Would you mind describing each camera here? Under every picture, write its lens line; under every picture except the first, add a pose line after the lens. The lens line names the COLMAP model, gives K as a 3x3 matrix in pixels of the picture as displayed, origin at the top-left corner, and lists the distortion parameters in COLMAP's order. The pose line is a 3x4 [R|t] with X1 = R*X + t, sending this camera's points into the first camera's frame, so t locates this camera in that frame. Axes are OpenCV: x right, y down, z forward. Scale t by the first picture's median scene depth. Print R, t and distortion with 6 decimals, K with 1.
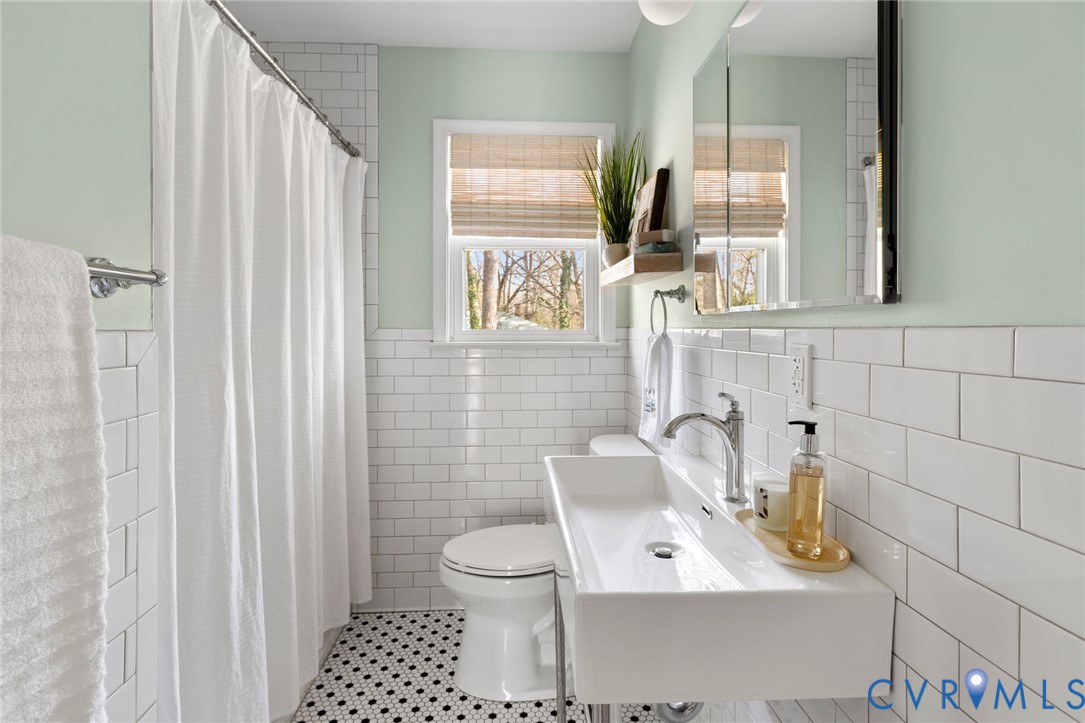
lens RADIAL K [[497.0, 0, 542.4], [0, 497.0, 325.7], [0, 0, 1]] dist [0.001052, -0.000377]
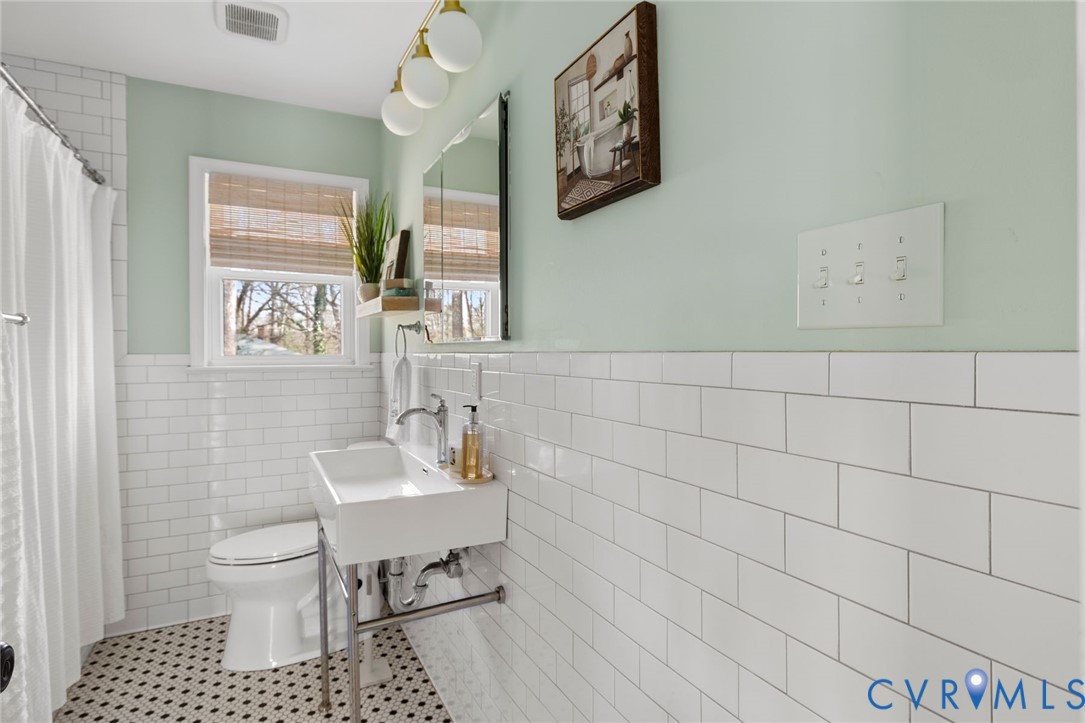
lens RADIAL K [[590.9, 0, 548.8], [0, 590.9, 354.4], [0, 0, 1]] dist [-0.001845, -0.000200]
pose [[0.913432, -0.004935, 0.406962, -0.037323], [0.001506, 0.999961, 0.008745, -0.003581], [-0.406990, -0.007375, 0.913403, -0.477622]]
